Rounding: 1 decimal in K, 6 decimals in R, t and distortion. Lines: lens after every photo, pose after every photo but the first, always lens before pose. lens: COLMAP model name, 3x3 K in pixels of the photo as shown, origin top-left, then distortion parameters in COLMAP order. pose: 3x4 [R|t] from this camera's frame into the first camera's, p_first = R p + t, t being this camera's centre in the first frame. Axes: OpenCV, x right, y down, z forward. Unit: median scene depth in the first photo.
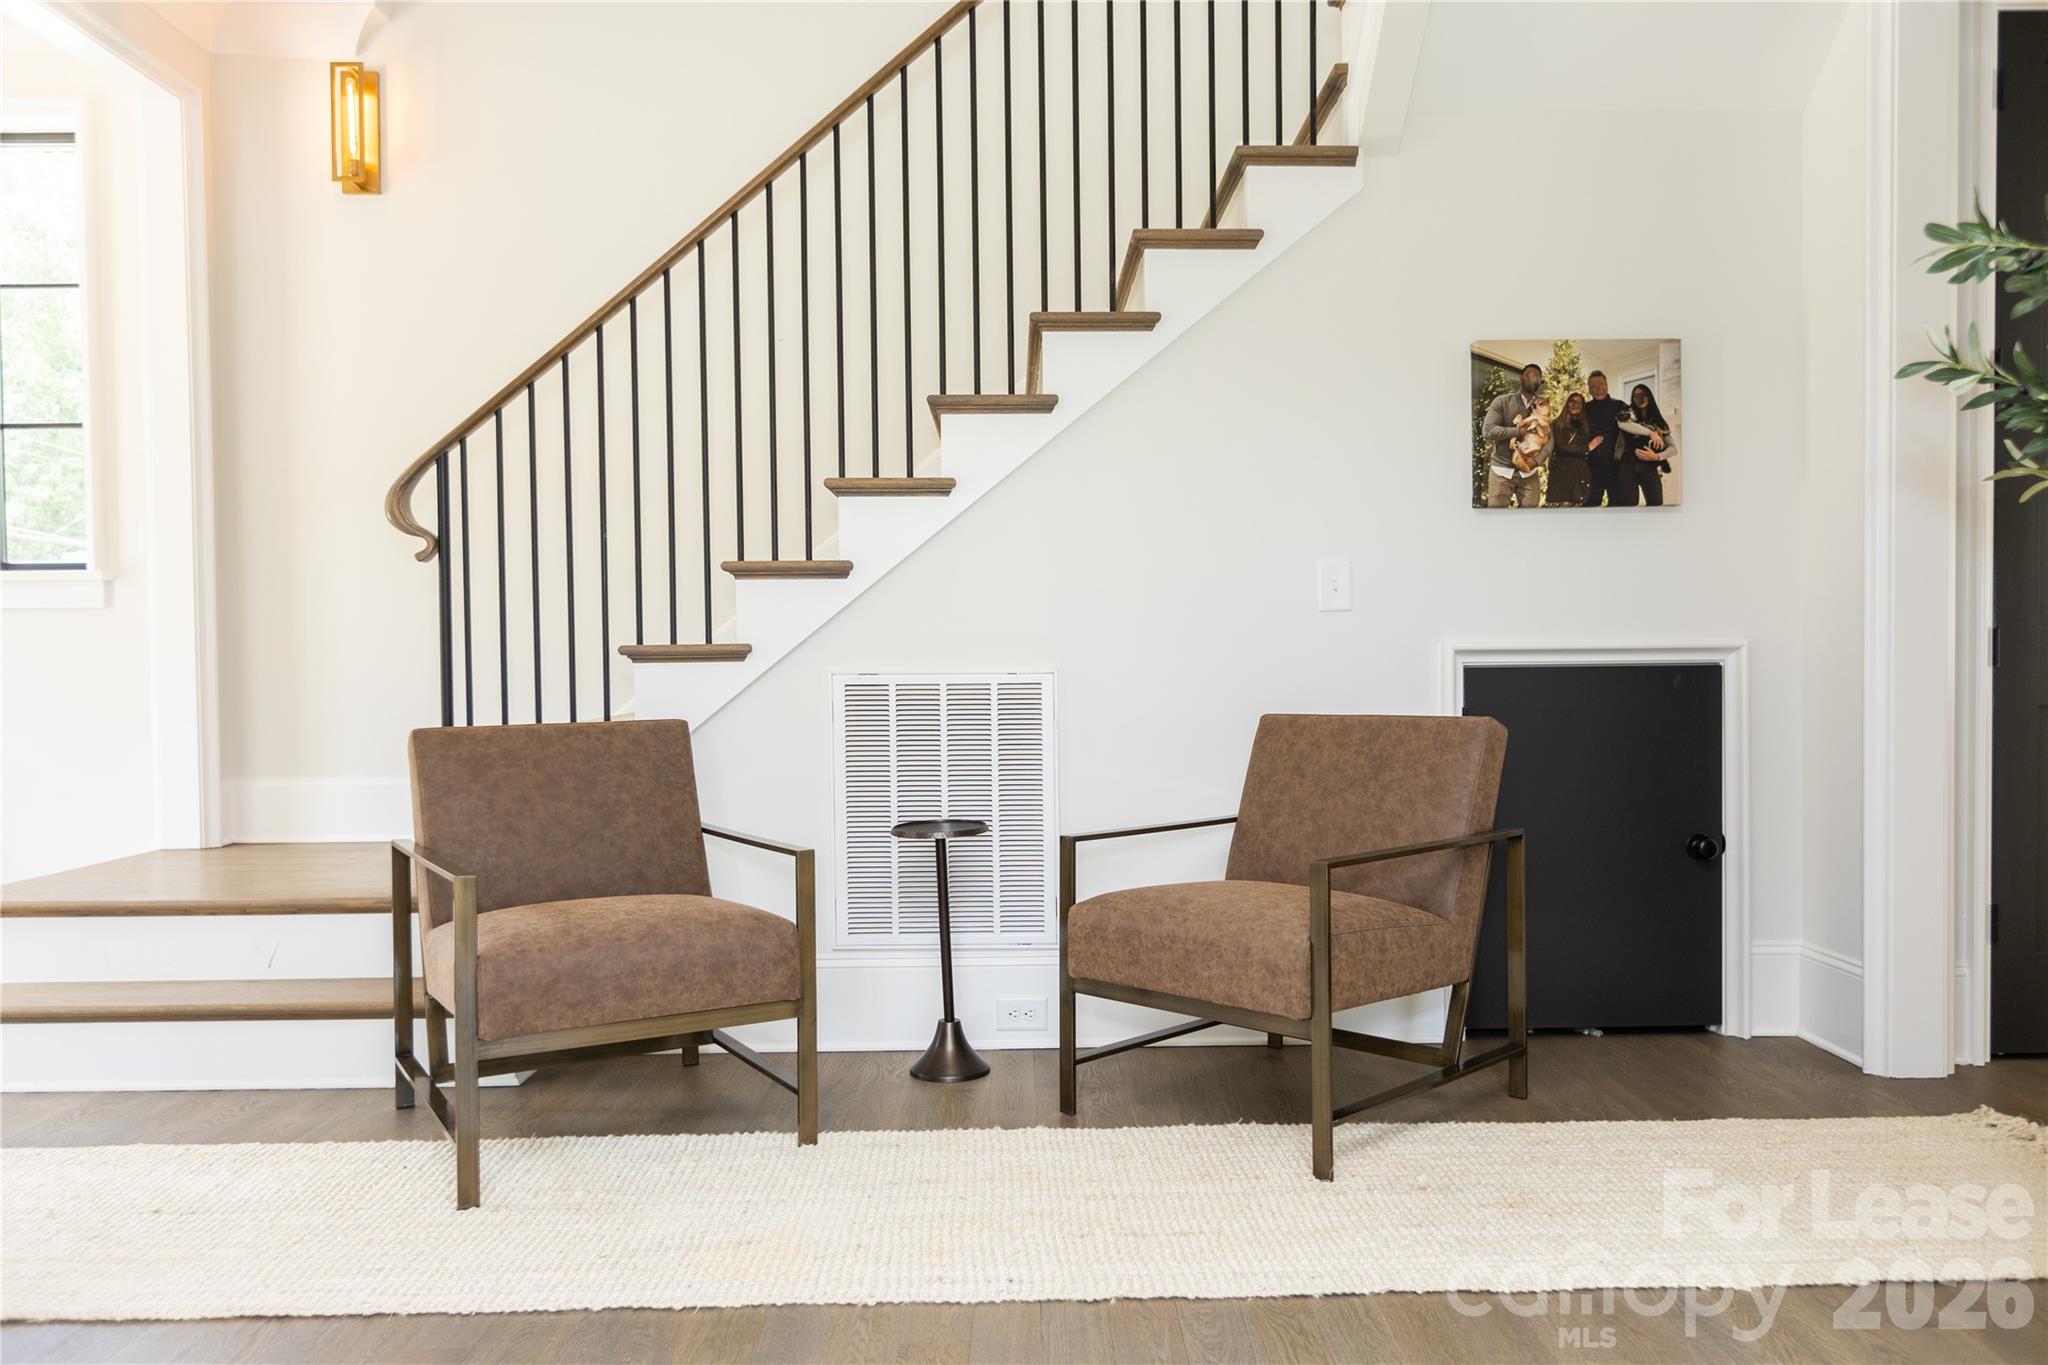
lens RADIAL K [[1553.4, 0, 1013.8], [0, 1553.4, 692.6], [0, 0, 1]] dist [-0.003904, -0.001347]
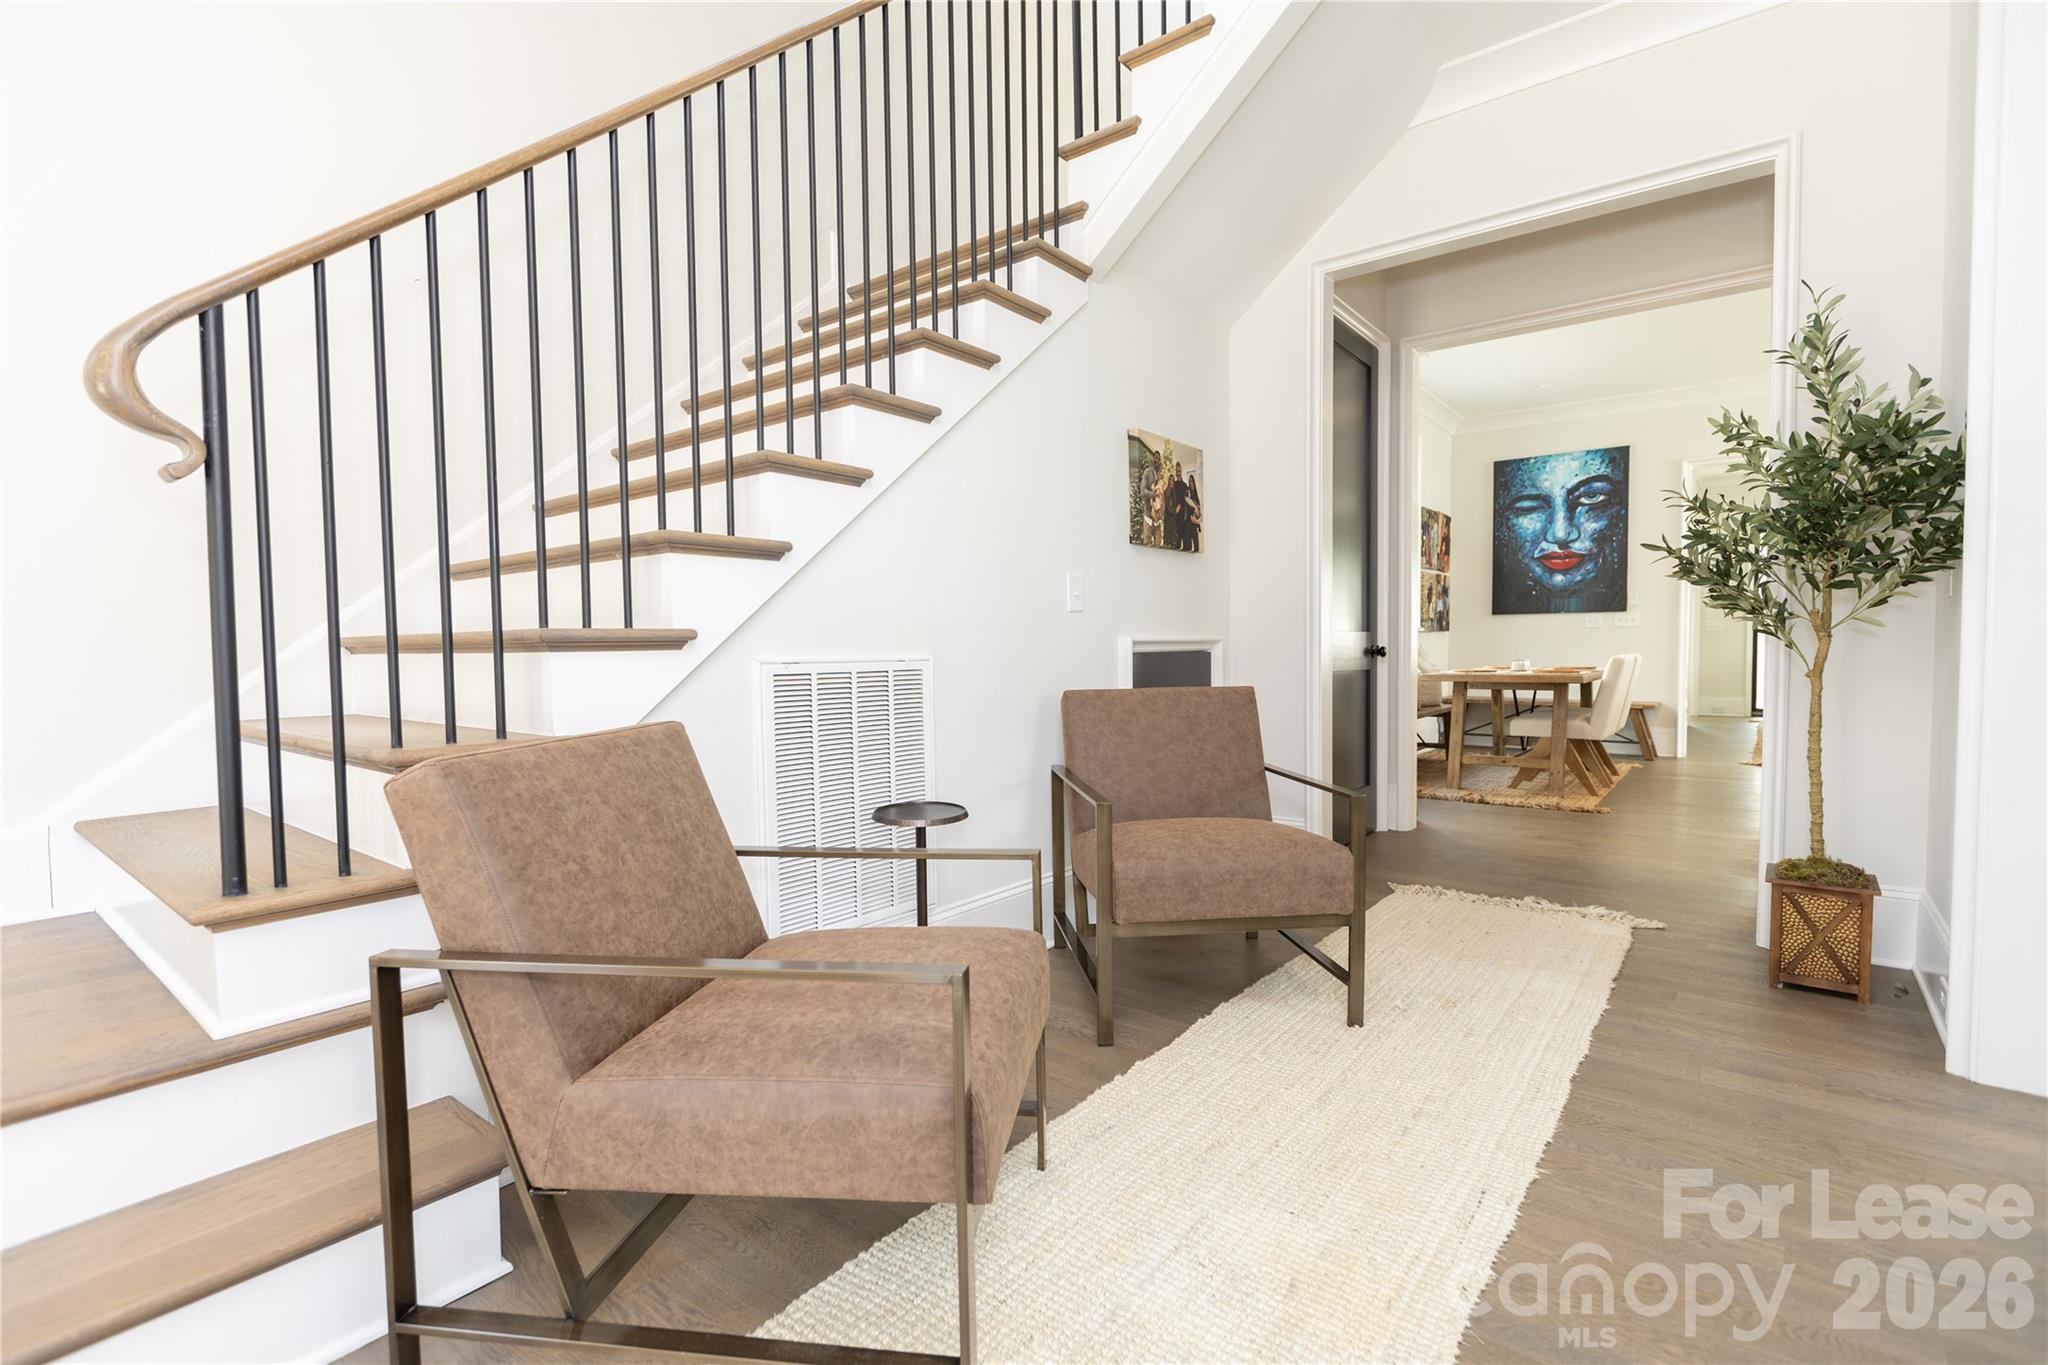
lens RADIAL K [[946.9, 0, 1027.3], [0, 946.9, 684.4], [0, 0, 1]] dist [-0.002500, -0.000494]
pose [[0.620846, -0.028461, 0.783416, -0.465370], [0.021622, 0.999582, 0.019179, -0.006593], [-0.783634, 0.005032, 0.621202, 0.531669]]
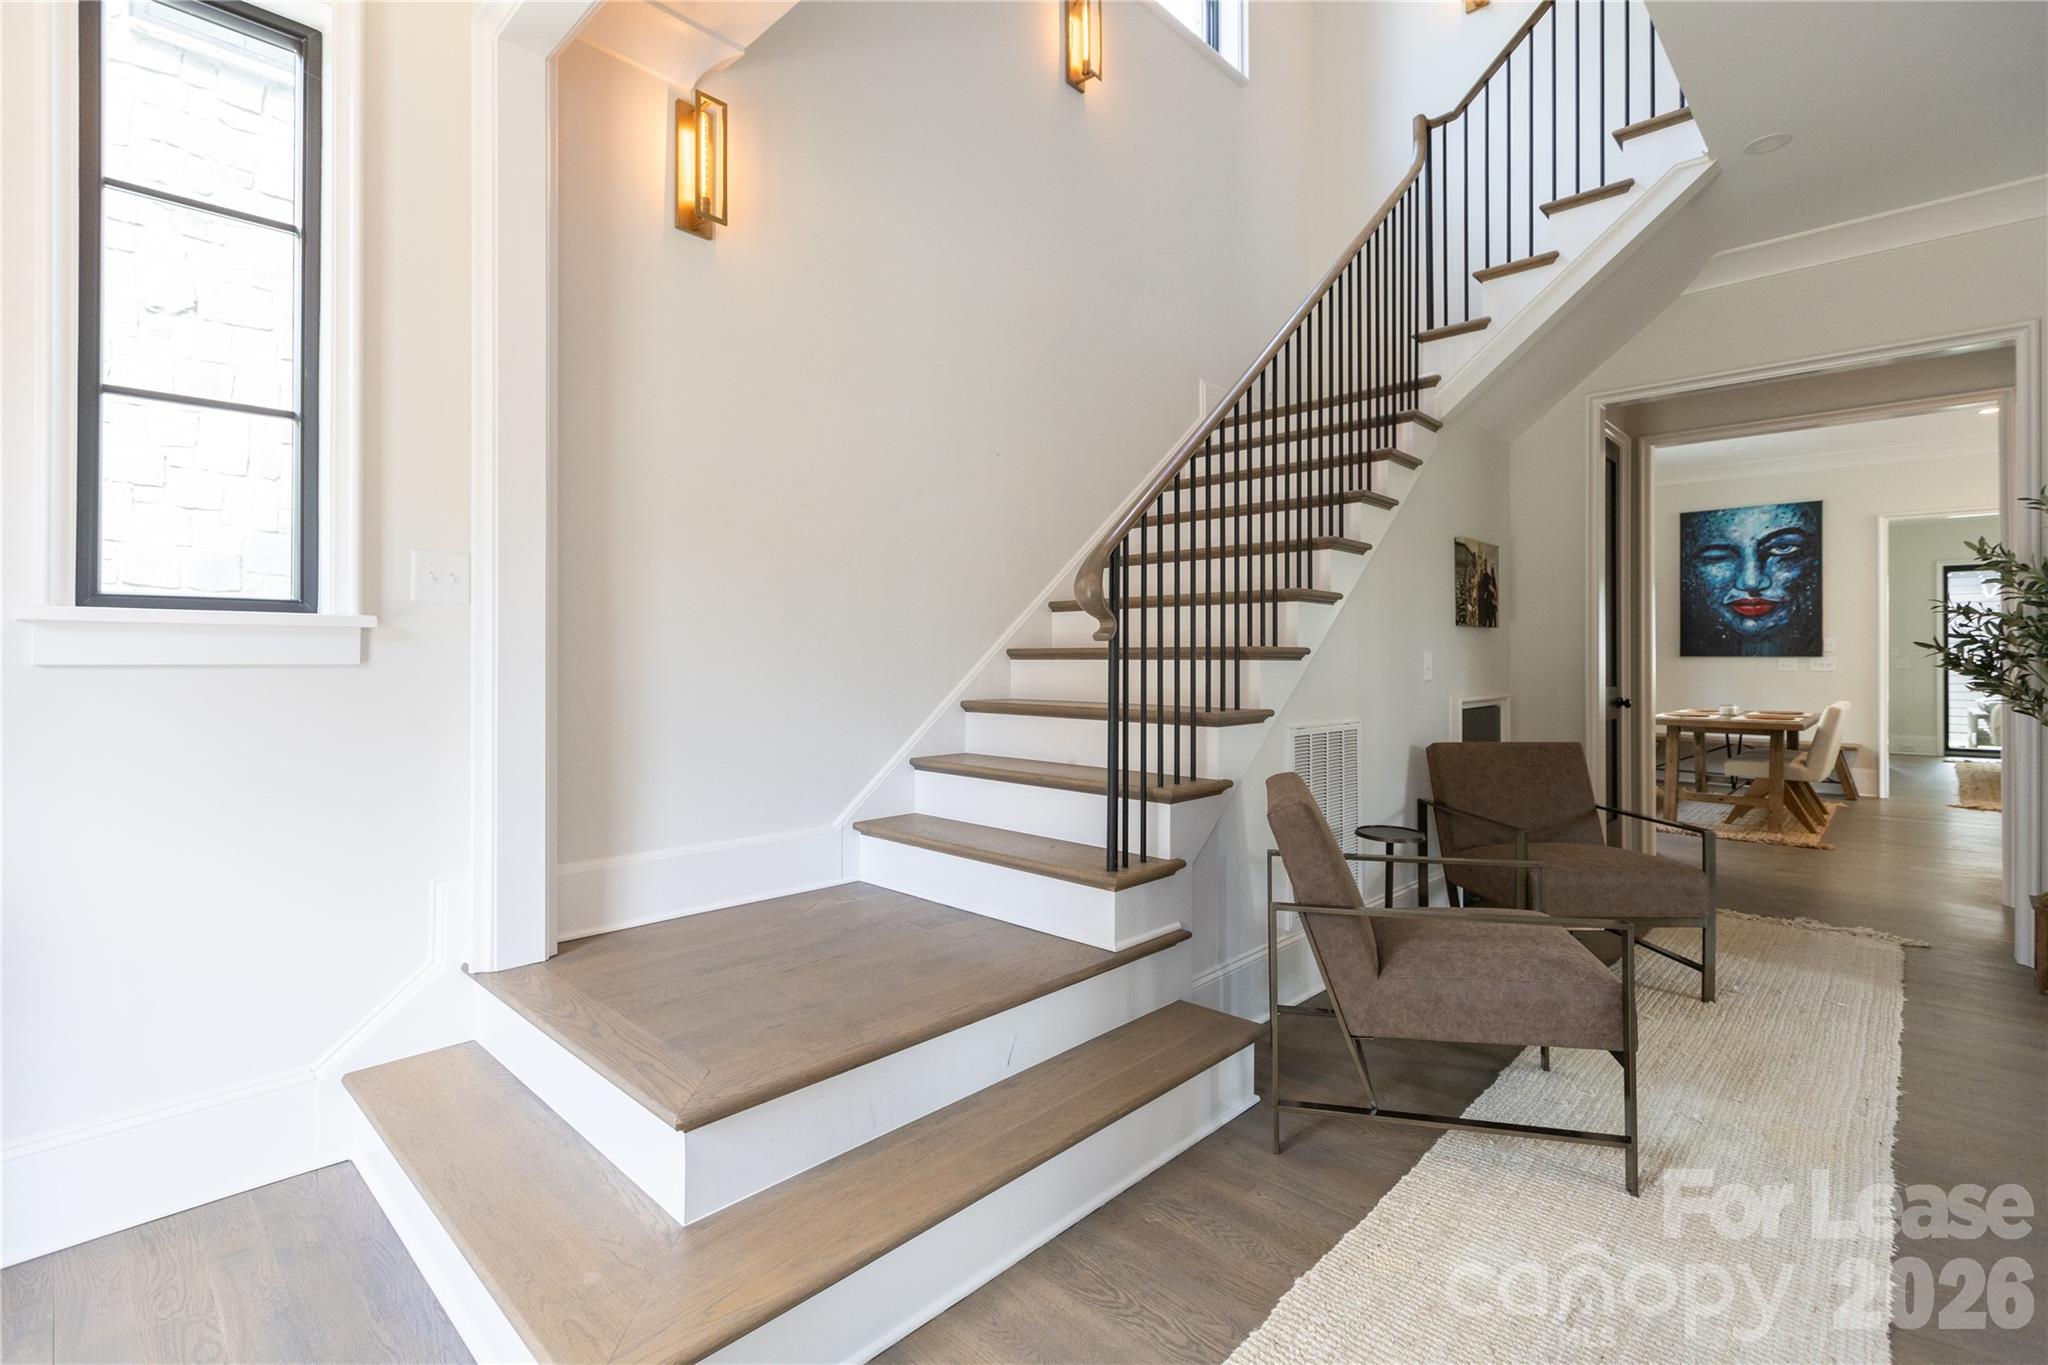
lens RADIAL K [[959.6, 0, 1000.3], [0, 959.6, 648.1], [0, 0, 1]] dist [0.004262, -0.000278]
pose [[0.698634, 0.017377, 0.715268, -0.918446], [0.007142, 0.999486, -0.031258, -0.060165], [-0.715444, 0.026946, 0.698151, 0.593873]]
